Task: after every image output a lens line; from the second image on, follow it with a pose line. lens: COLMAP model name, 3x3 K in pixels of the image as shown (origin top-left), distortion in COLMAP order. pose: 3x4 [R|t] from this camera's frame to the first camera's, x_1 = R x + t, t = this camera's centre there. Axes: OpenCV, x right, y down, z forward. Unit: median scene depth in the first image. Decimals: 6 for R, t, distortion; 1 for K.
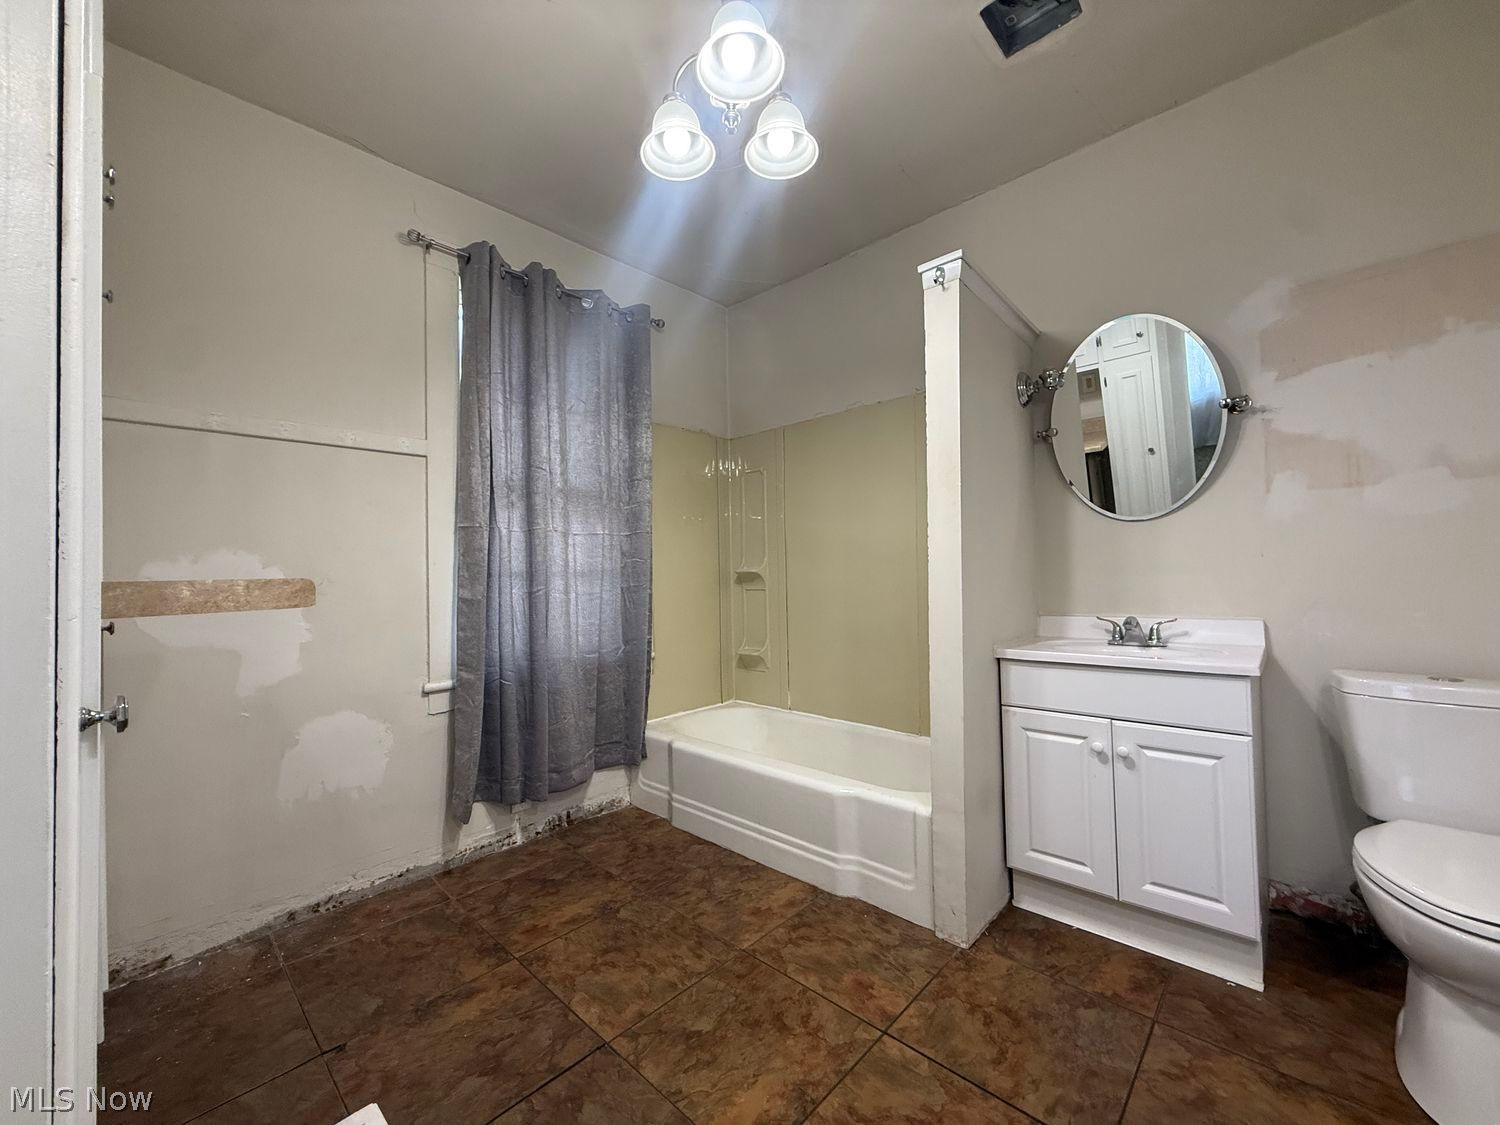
lens RADIAL K [[595.7, 0, 746.5], [0, 595.7, 564.3], [0, 0, 1]] dist [-0.001592, 0.000494]
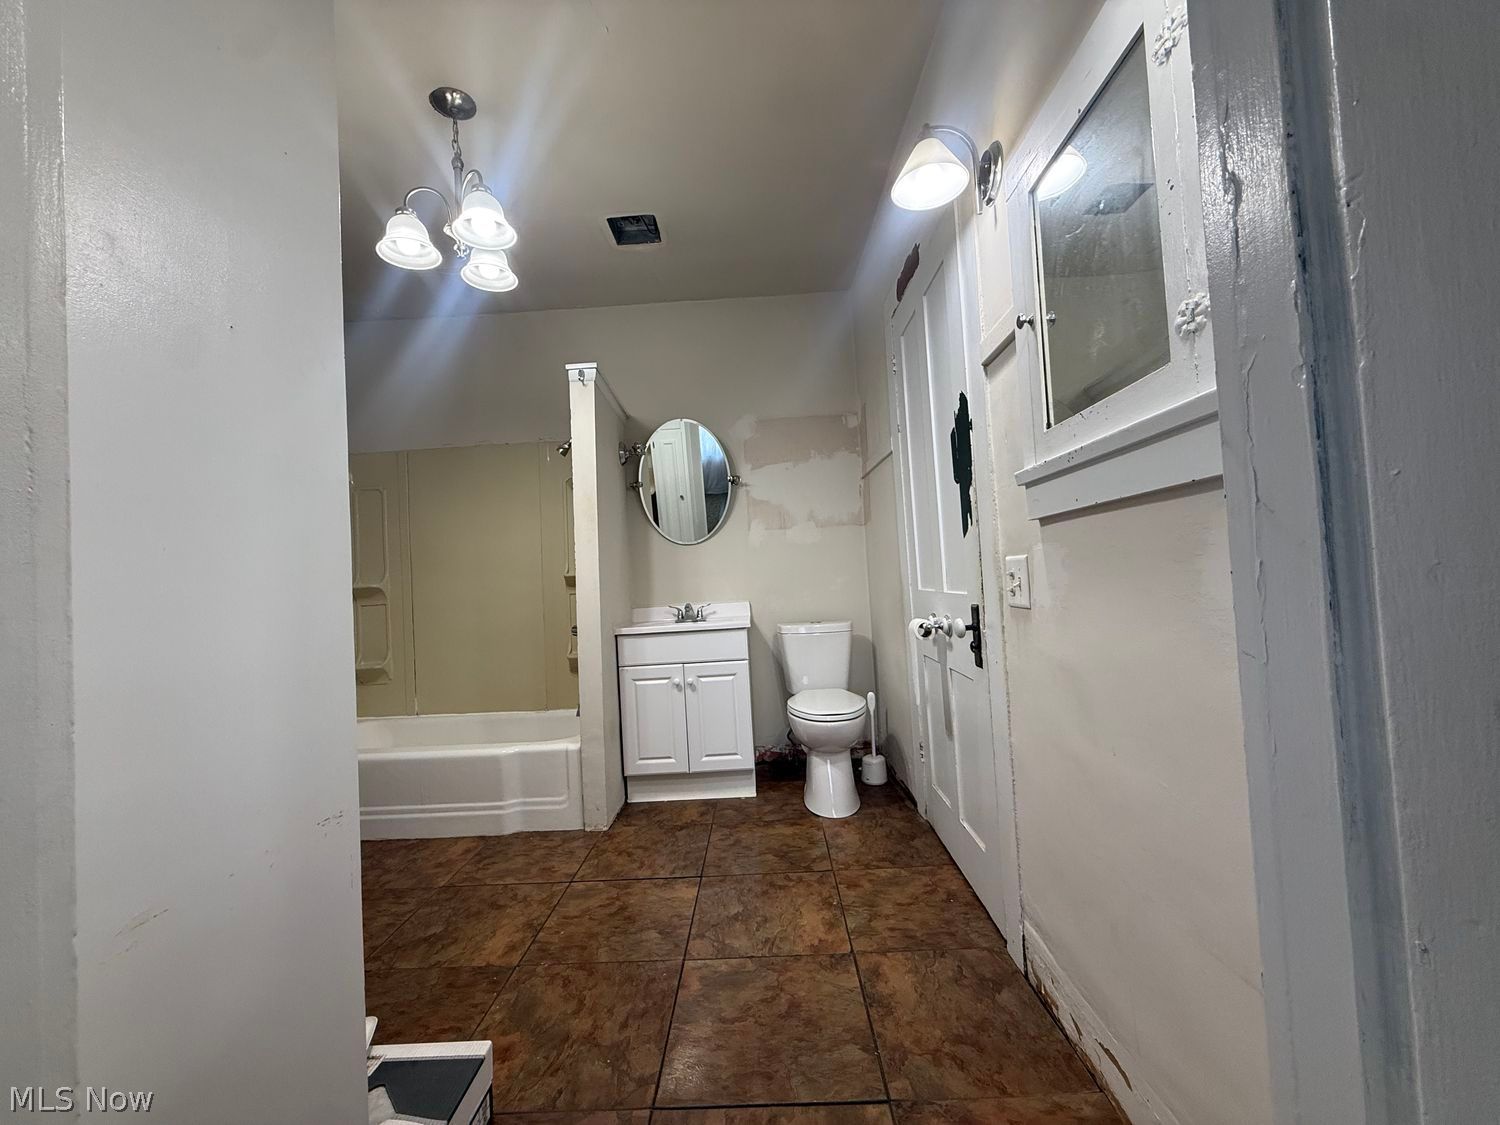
lens RADIAL K [[595.7, 0, 748.7], [0, 595.7, 565.2], [0, 0, 1]] dist [-0.001592, 0.000494]
pose [[0.741592, 0.001125, 0.670850, -0.344474], [0.026526, 0.999167, -0.030999, 0.041075], [-0.670327, 0.040784, 0.740945, -0.341035]]
